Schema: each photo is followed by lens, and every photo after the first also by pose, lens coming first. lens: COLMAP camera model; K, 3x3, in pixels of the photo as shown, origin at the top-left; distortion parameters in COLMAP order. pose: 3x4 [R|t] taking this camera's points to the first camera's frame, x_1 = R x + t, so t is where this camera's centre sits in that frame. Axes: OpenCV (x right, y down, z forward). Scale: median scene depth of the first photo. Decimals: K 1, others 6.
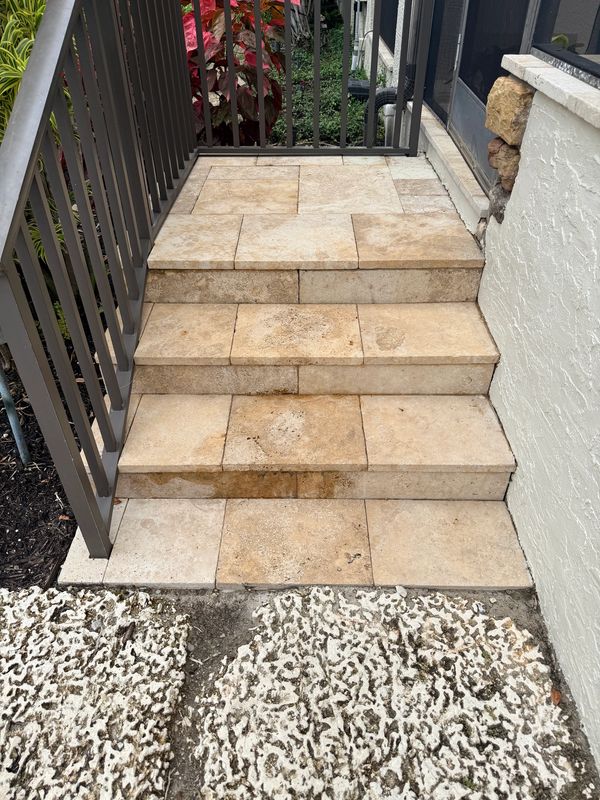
lens RADIAL K [[563.5, 0, 300.0], [0, 563.5, 400.0], [0, 0, 1]] dist [0.123293, -0.249596]
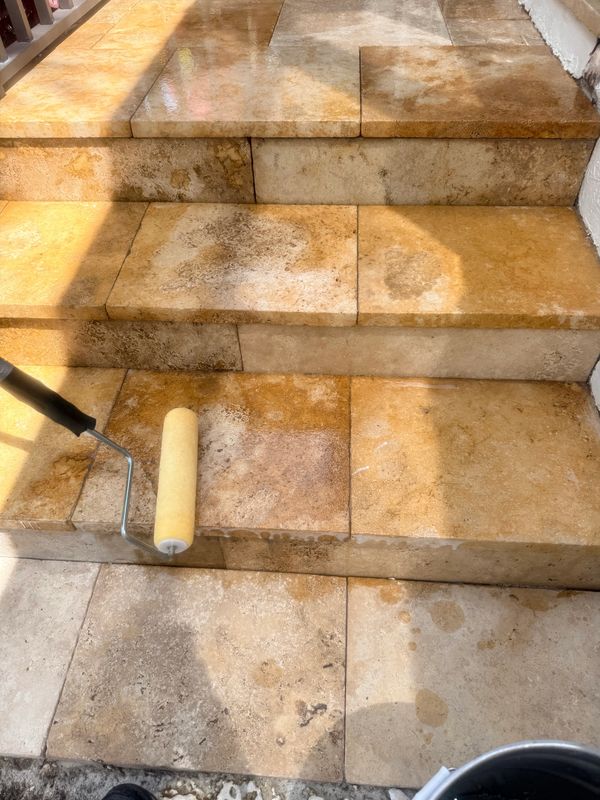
lens RADIAL K [[563.5, 0, 300.0], [0, 563.5, 400.0], [0, 0, 1]] dist [0.123293, -0.249596]
pose [[0.998023, 0.031174, -0.054568, 0.086180], [-0.022140, 0.987038, 0.158951, -0.074079], [0.058816, -0.157428, 0.985777, 0.443647]]
